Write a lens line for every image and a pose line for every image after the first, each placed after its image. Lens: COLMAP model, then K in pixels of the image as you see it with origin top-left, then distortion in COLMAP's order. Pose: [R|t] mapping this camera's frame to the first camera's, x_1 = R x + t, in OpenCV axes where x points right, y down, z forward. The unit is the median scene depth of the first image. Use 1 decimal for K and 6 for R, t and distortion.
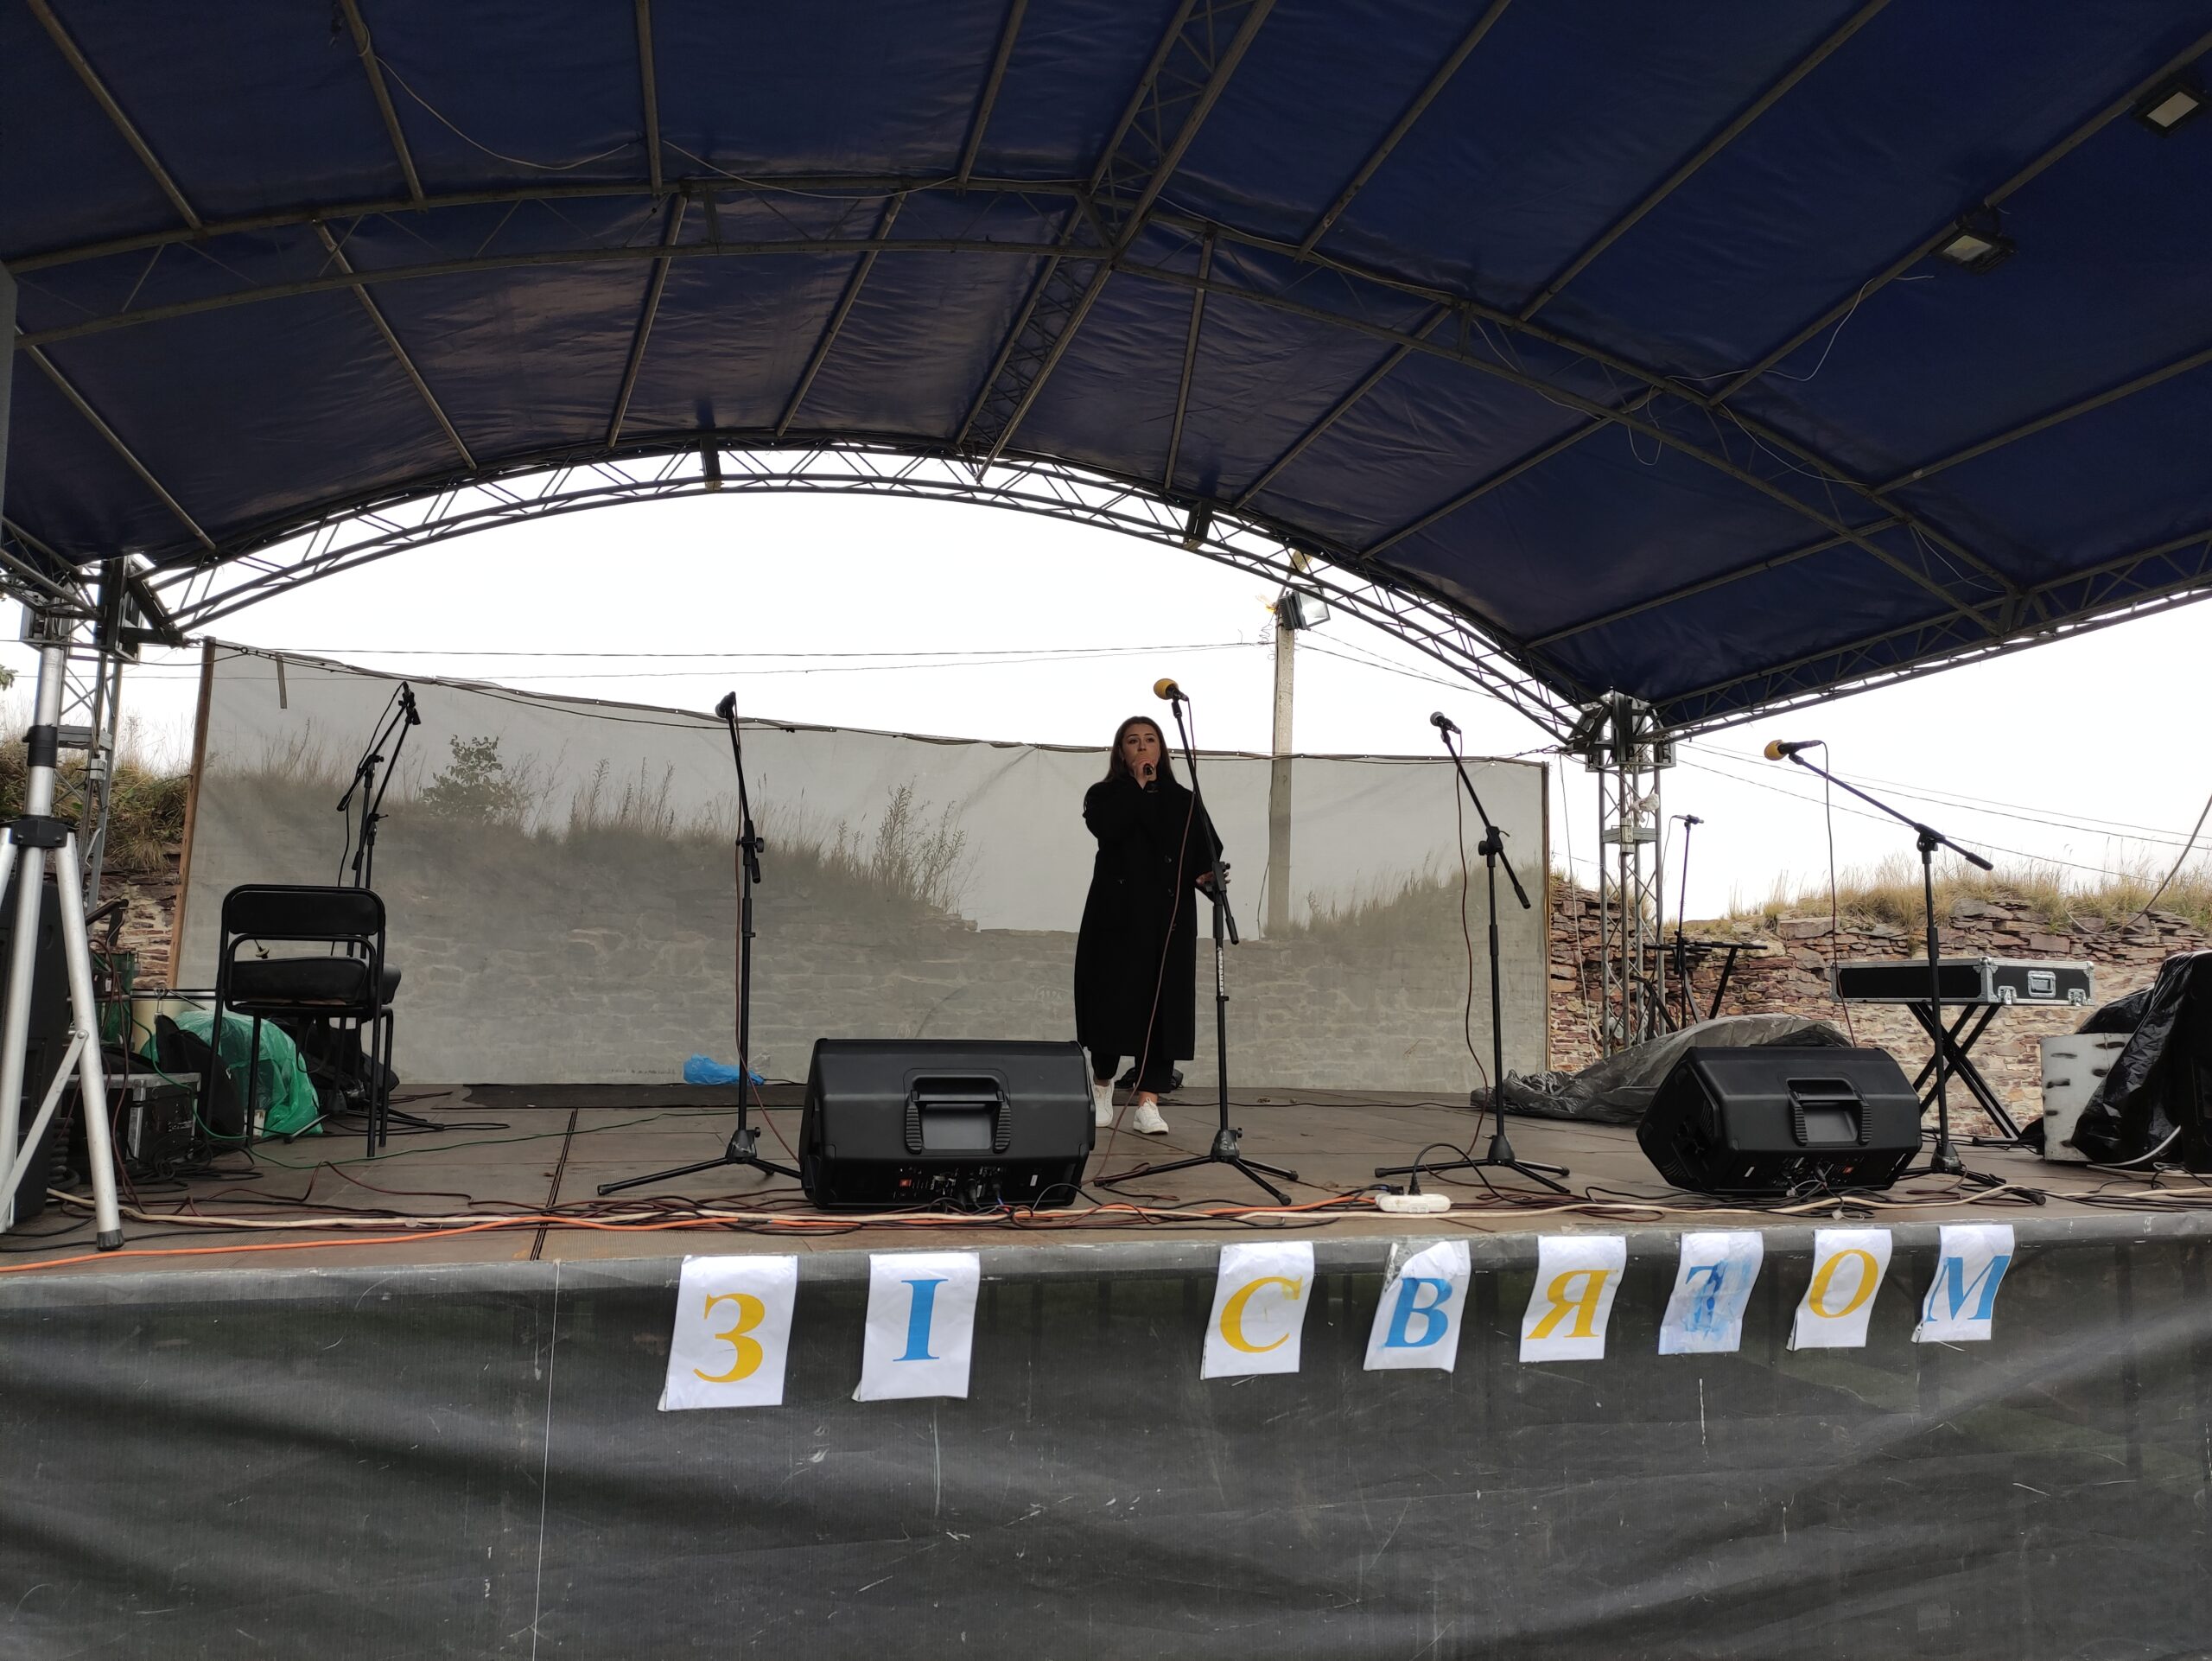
lens RADIAL K [[1618.0, 0, 1102.8], [0, 1618.0, 828.8], [0, 0, 1]] dist [0.078143, -0.073766]
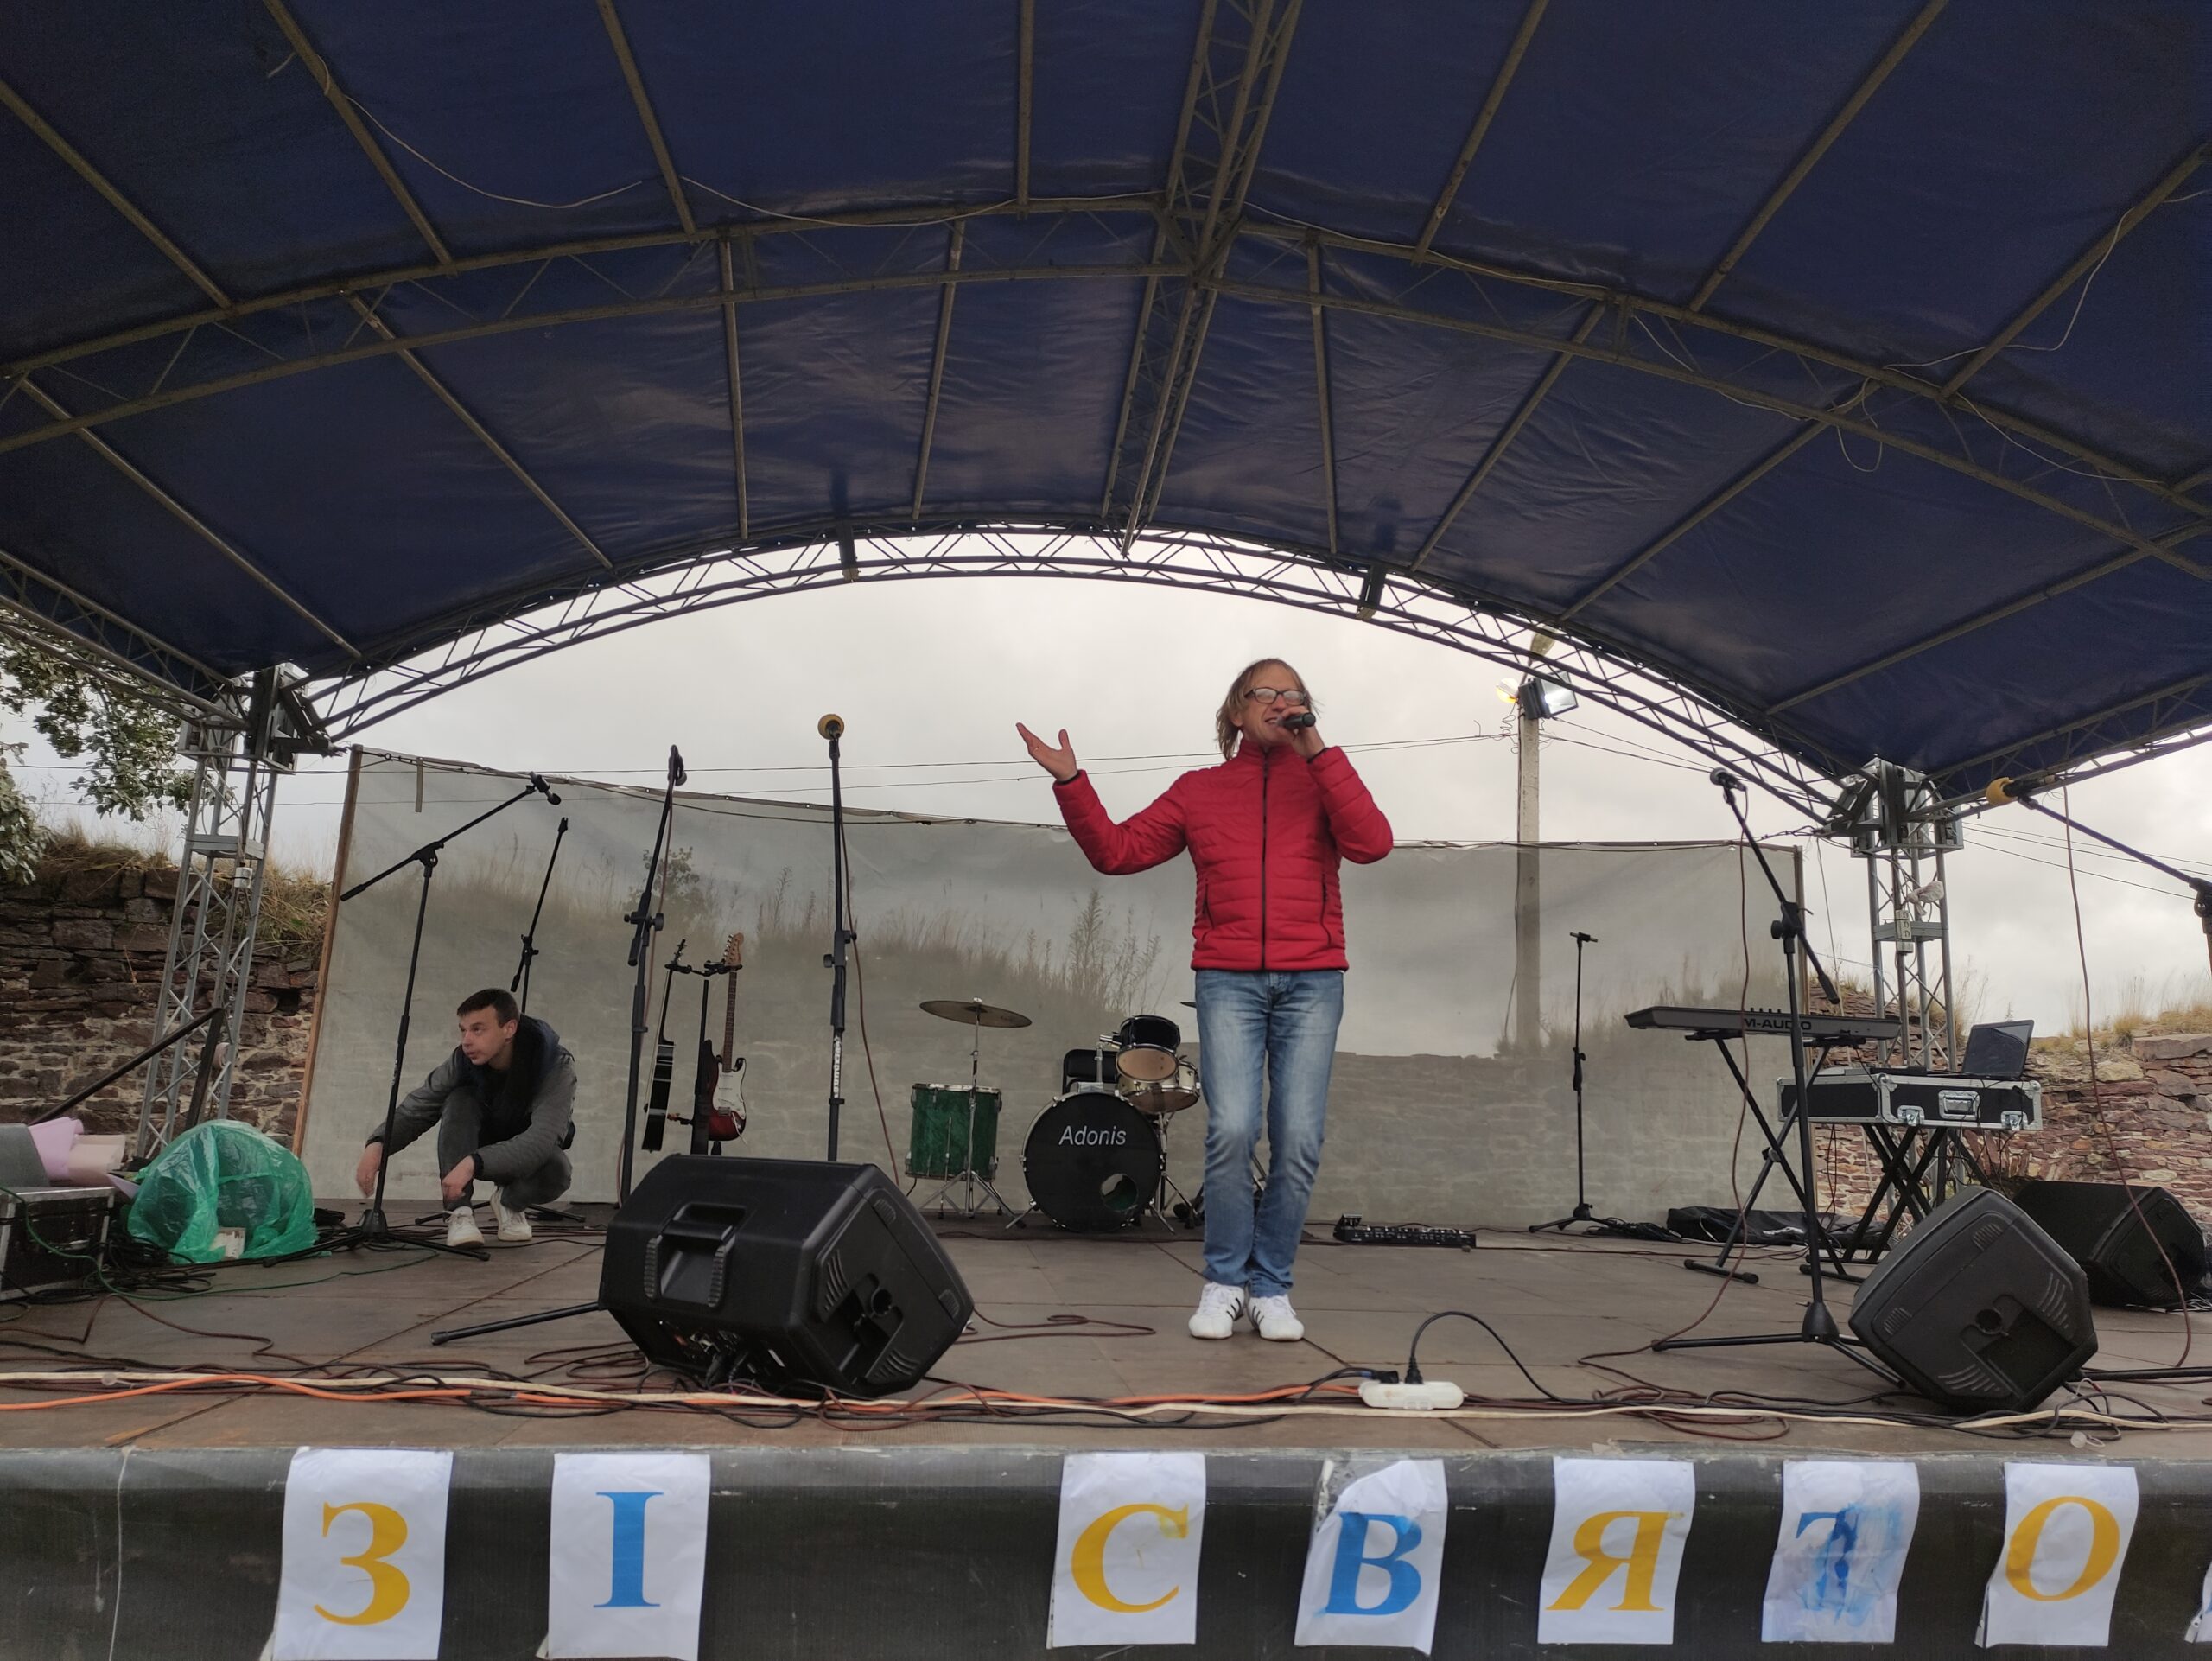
lens RADIAL K [[1612.4, 0, 1106.0], [0, 1612.4, 830.5], [0, 0, 1]] dist [0.079755, -0.068748]
pose [[0.982913, -0.022771, -0.182657, 0.108969], [0.009191, 0.997152, -0.074852, 0.017904], [0.183841, 0.071894, 0.980323, 0.137285]]
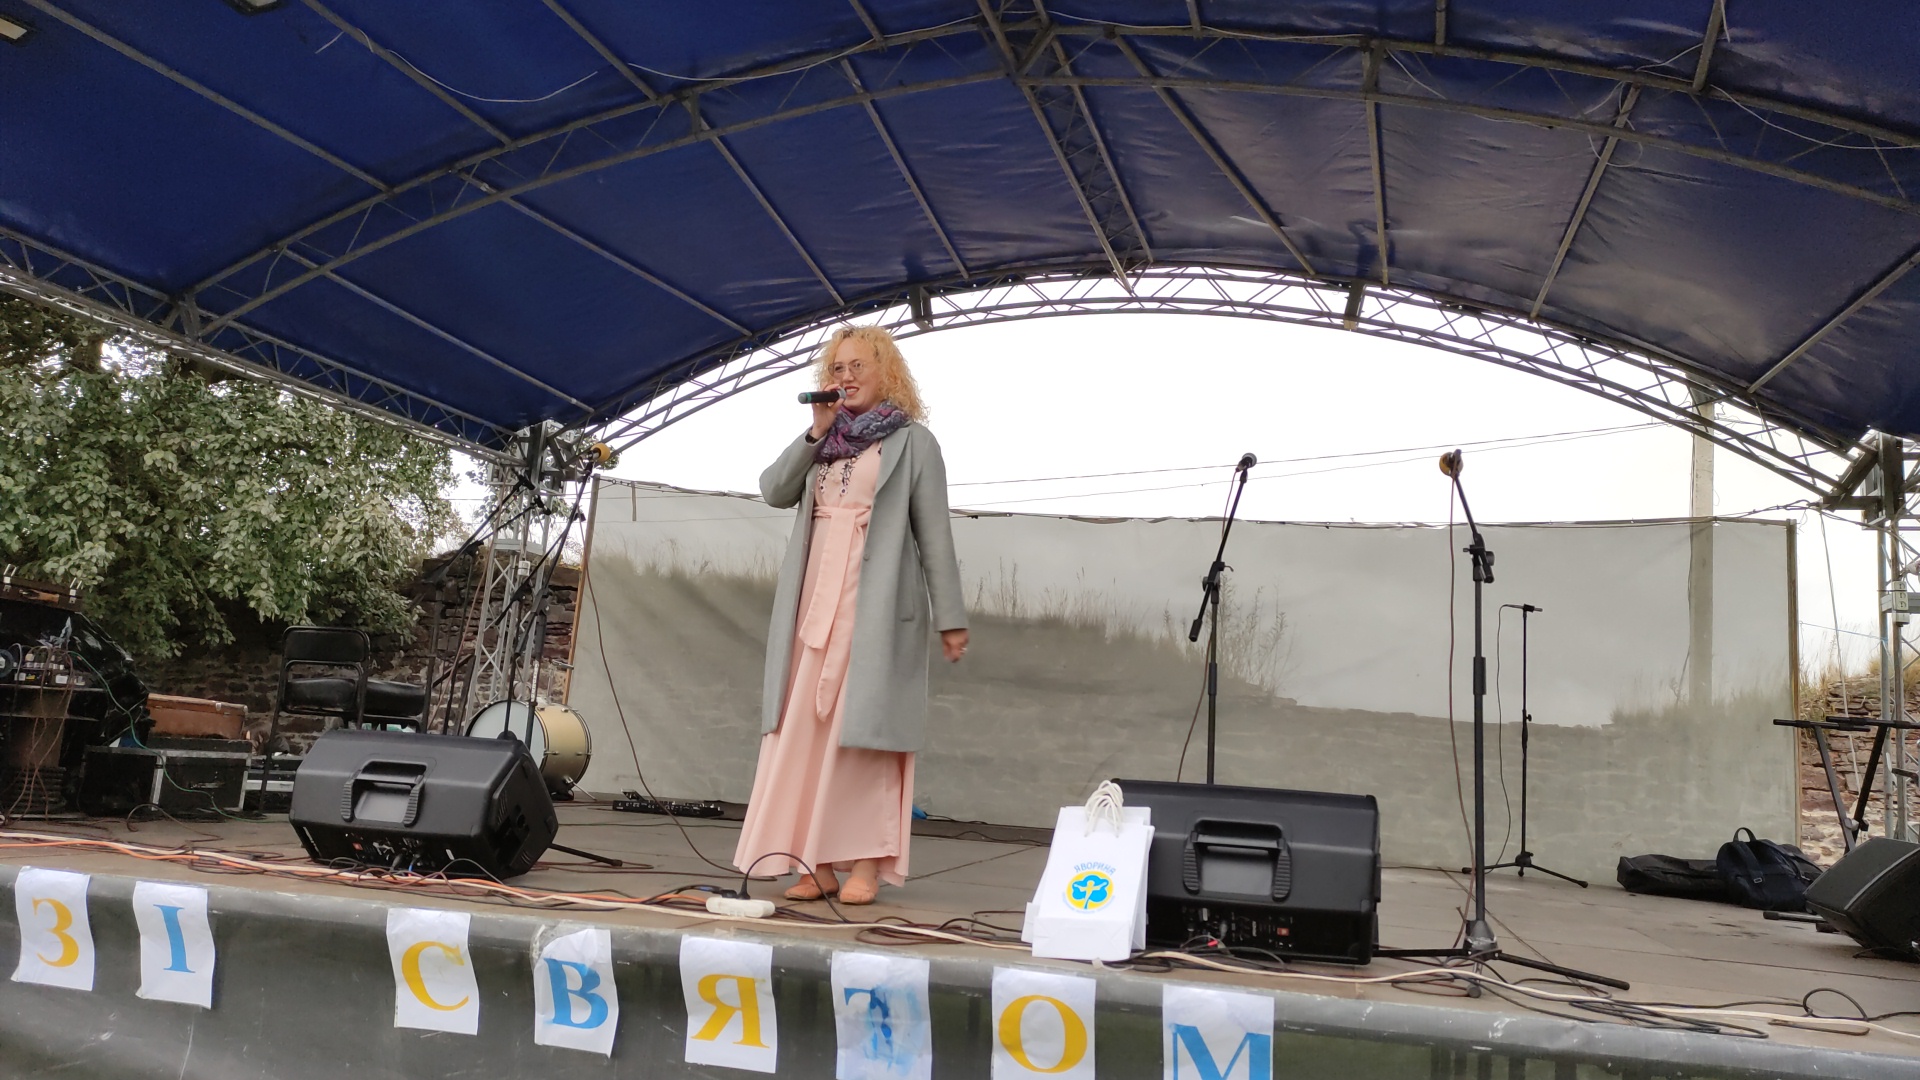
lens RADIAL K [[1402.5, 0, 960.0], [0, 1402.5, 540.0], [0, 0, 1]] dist [0.088374, -0.085219]
pose [[0.849130, -0.040236, -0.526649, 0.453397], [0.003381, 0.997488, -0.070757, 0.034725], [0.528173, 0.058301, 0.847133, 0.170001]]
